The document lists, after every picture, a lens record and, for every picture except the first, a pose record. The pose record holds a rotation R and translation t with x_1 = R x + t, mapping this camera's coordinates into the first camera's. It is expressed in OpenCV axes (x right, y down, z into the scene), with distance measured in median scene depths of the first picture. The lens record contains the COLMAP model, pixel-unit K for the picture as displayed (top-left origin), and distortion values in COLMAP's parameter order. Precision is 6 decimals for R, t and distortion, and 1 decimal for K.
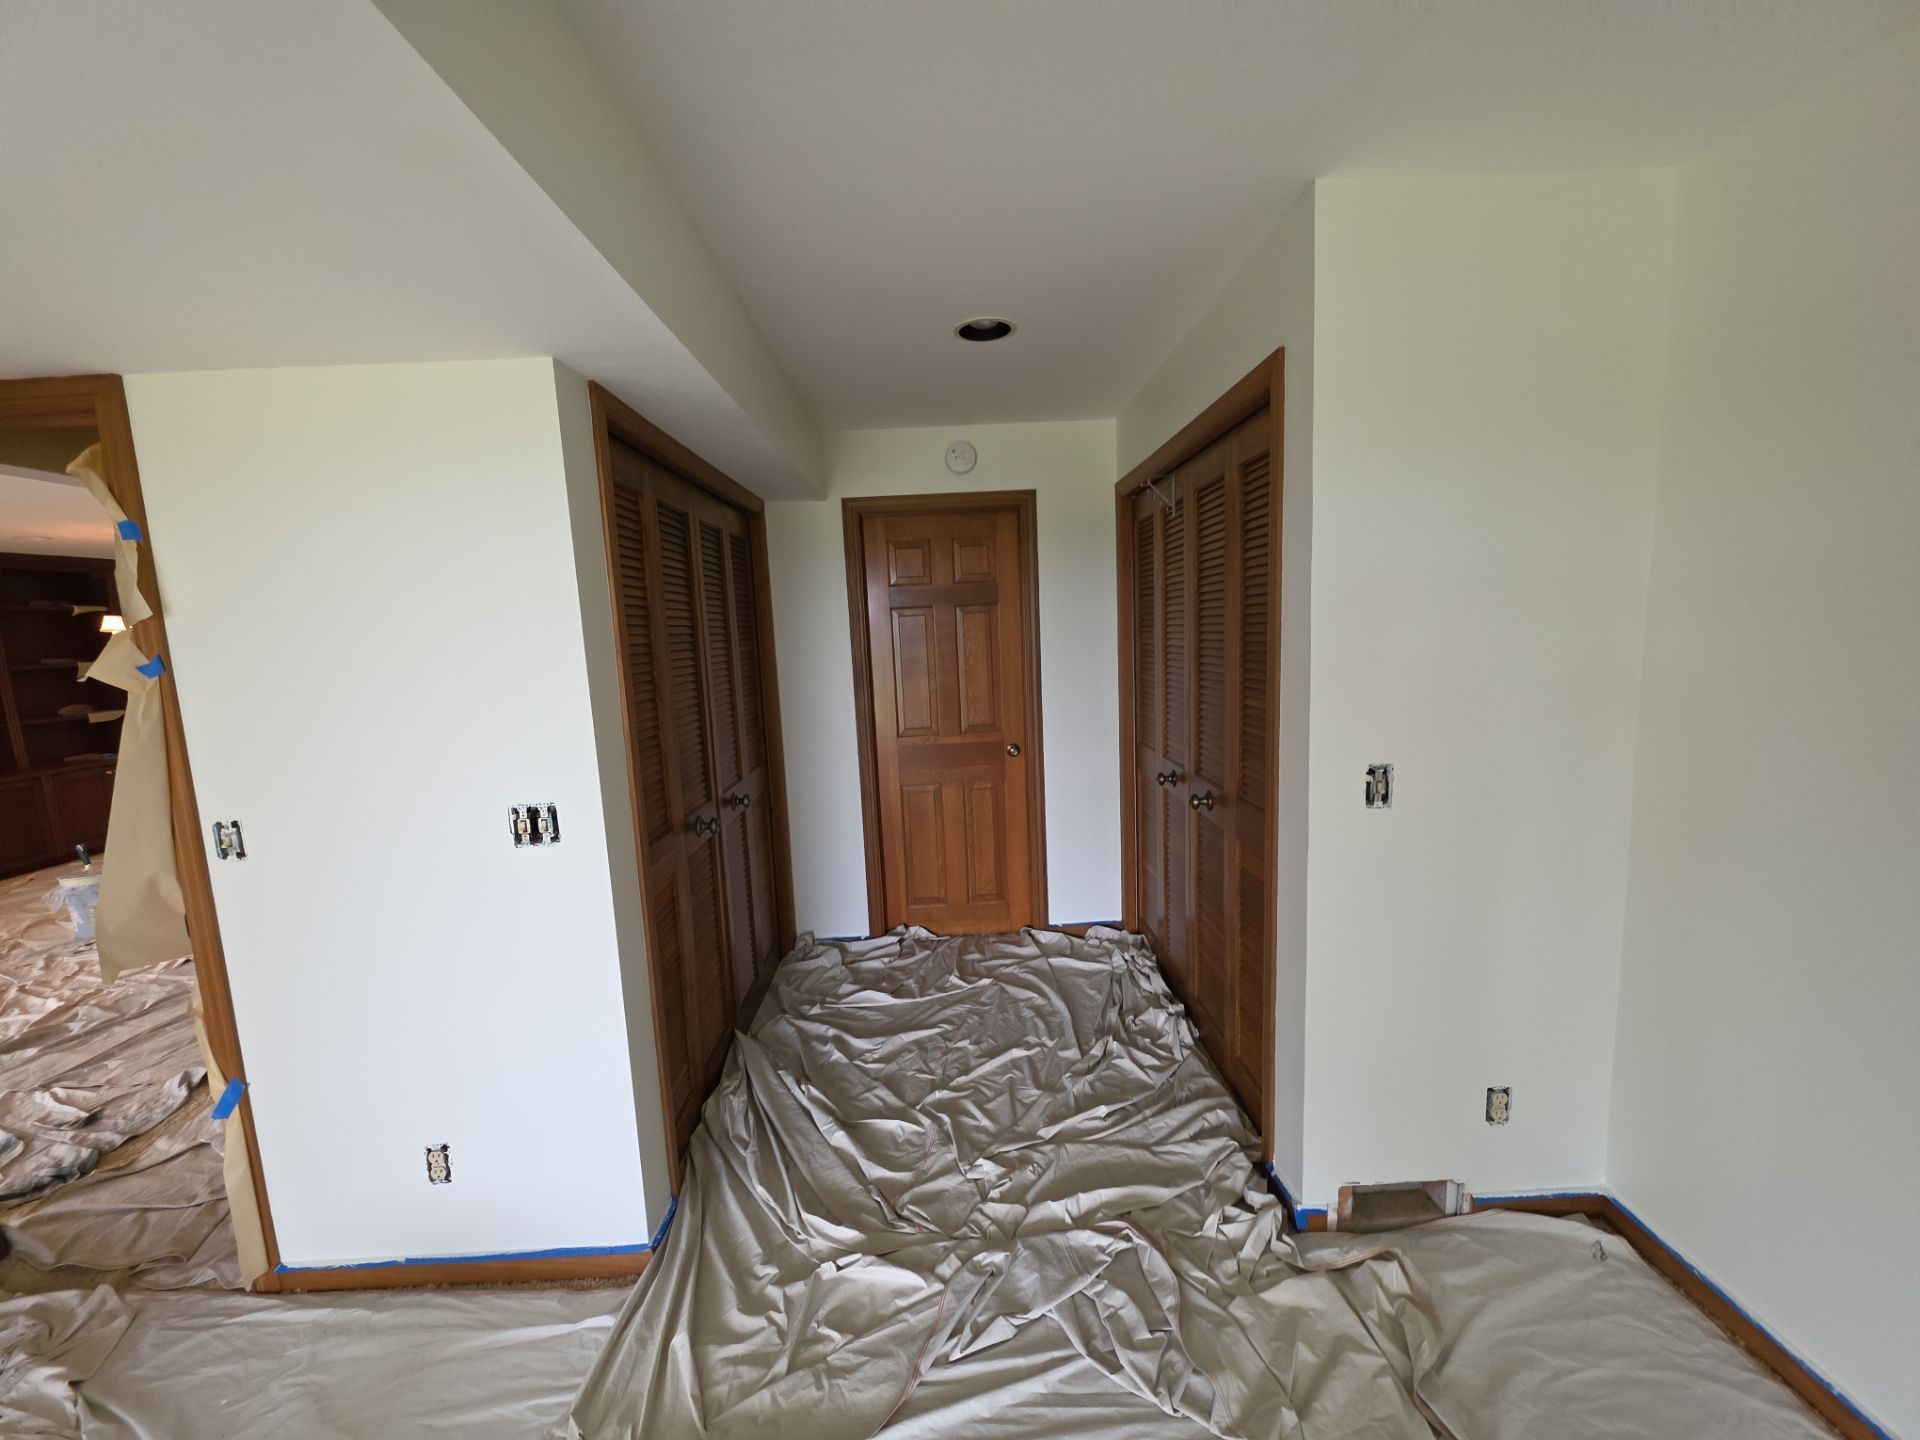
lens RADIAL K [[764.7, 0, 961.3], [0, 764.7, 745.6], [0, 0, 1]] dist [0.039356, -0.019428]
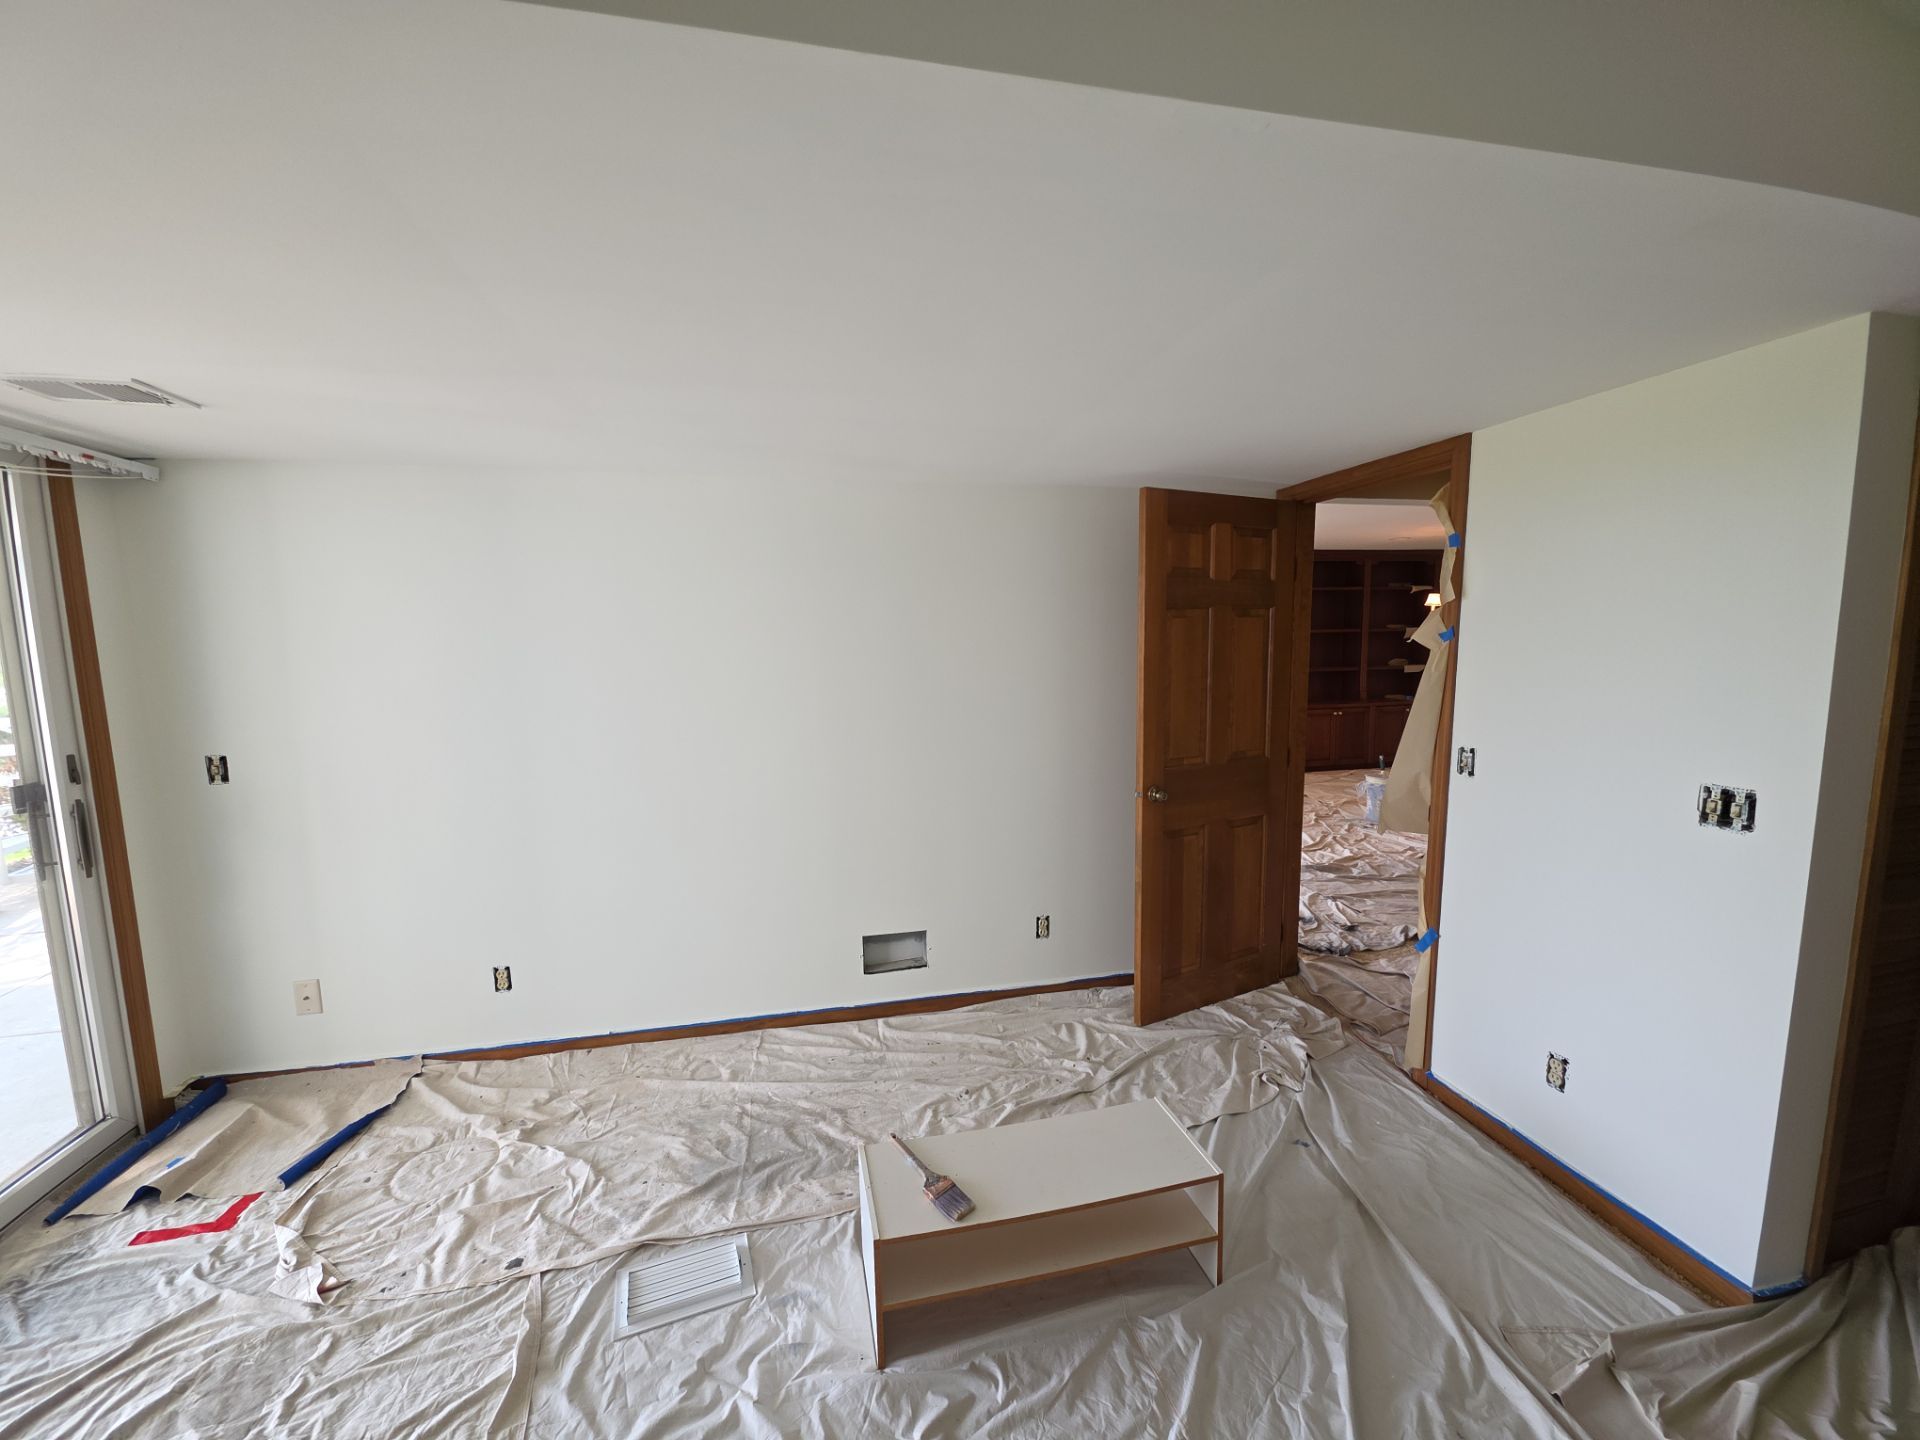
lens RADIAL K [[766.4, 0, 963.8], [0, 766.4, 734.8], [0, 0, 1]] dist [0.000668, -0.004754]
pose [[0.204012, 0.157182, -0.966268, 0.149439], [-0.131045, 0.982528, 0.132159, 0.010086], [0.970158, 0.099663, 0.221046, -0.137322]]
